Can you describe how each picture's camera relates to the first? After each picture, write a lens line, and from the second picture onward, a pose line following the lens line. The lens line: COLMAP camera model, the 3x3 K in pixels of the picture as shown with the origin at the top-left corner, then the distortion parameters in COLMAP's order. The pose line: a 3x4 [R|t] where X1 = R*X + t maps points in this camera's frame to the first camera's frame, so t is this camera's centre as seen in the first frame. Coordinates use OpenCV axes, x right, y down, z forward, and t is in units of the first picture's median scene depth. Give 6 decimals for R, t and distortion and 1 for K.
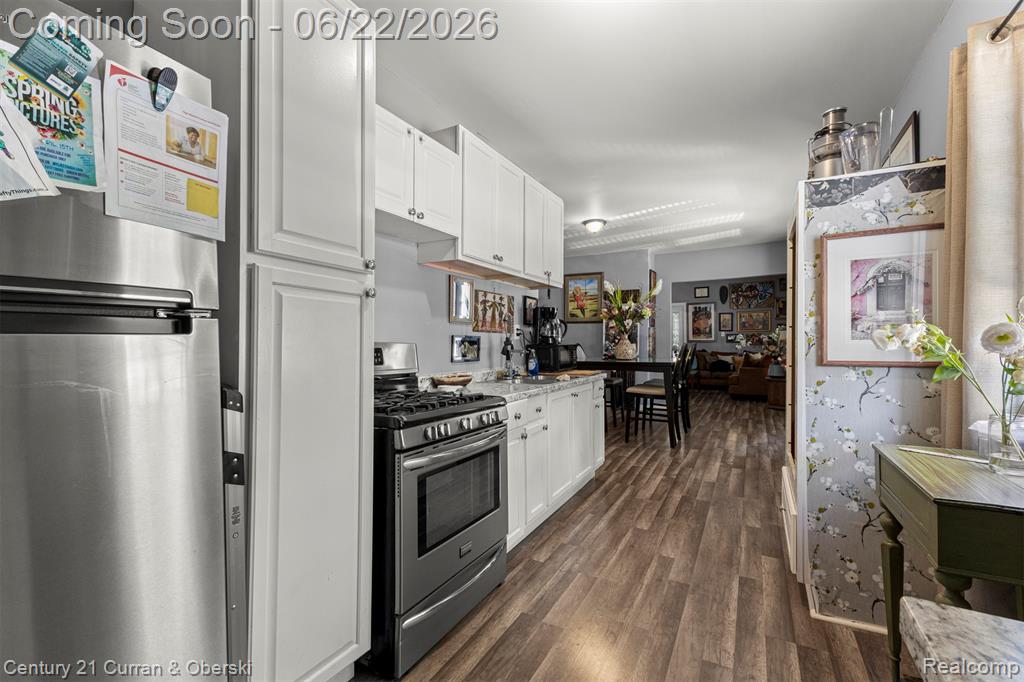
lens RADIAL K [[443.7, 0, 510.3], [0, 443.7, 345.1], [0, 0, 1]] dist [0.004865, -0.002842]
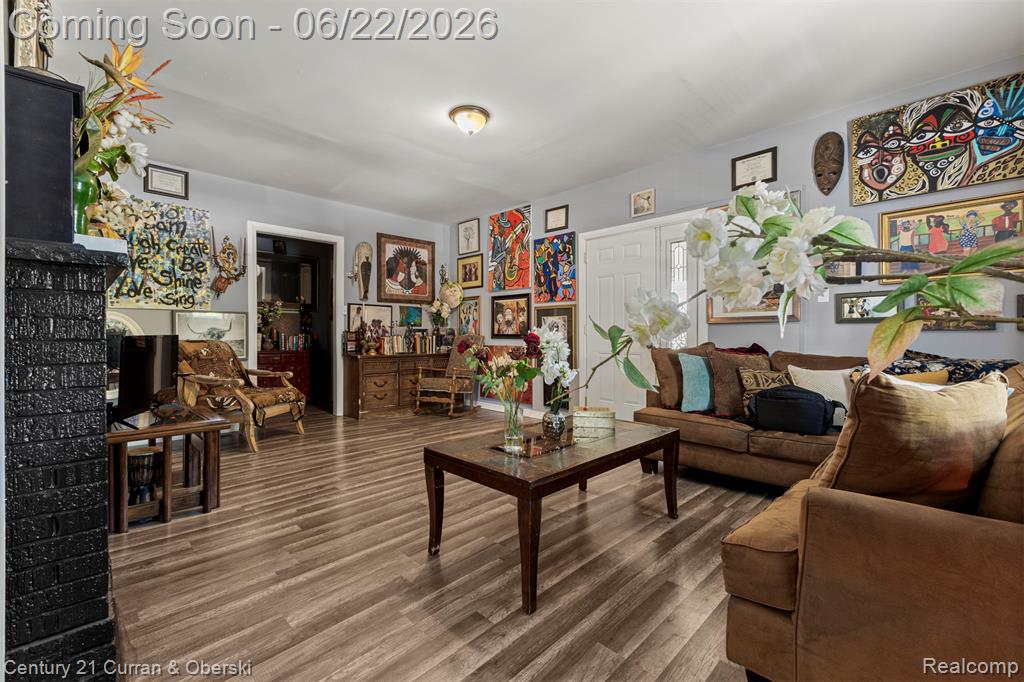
lens RADIAL K [[443.7, 0, 510.2], [0, 443.7, 343.6], [0, 0, 1]] dist [0.004865, -0.002842]
pose [[0.959189, 0.005125, -0.282721, 0.362326], [-0.004440, 0.999985, 0.003062, 0.008234], [0.282733, -0.001682, 0.959197, 0.656512]]
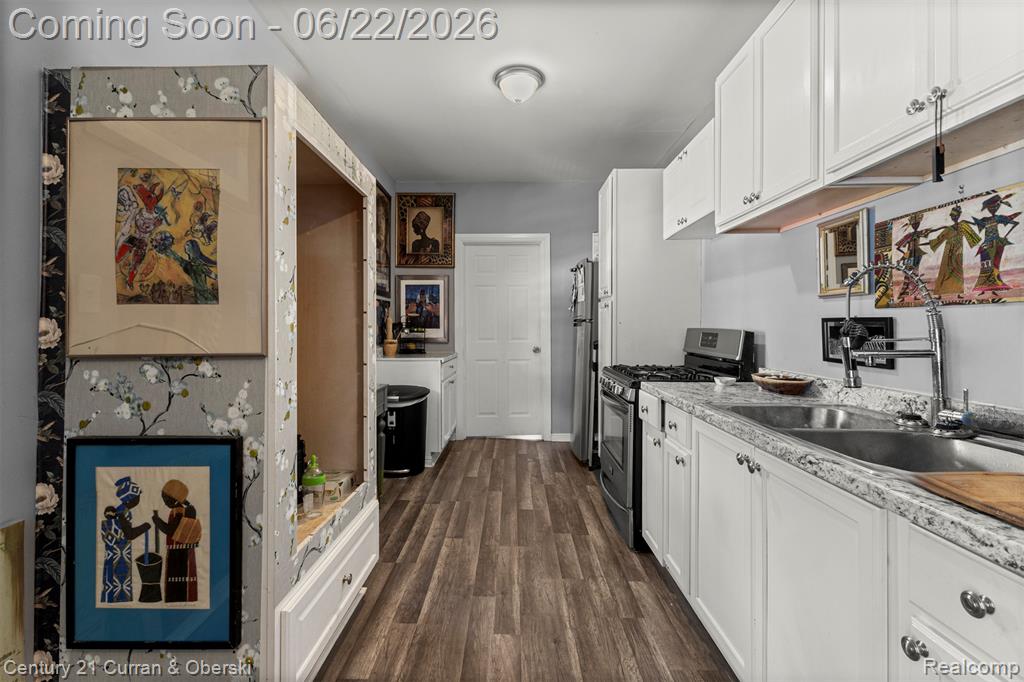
lens RADIAL K [[443.7, 0, 508.7], [0, 443.7, 322.3], [0, 0, 1]] dist [0.004865, -0.002842]
pose [[-0.881432, 0.003166, -0.472300, 0.670446], [0.004061, 0.999991, -0.000875, -0.020522], [0.472293, -0.002689, -0.881438, 1.605762]]
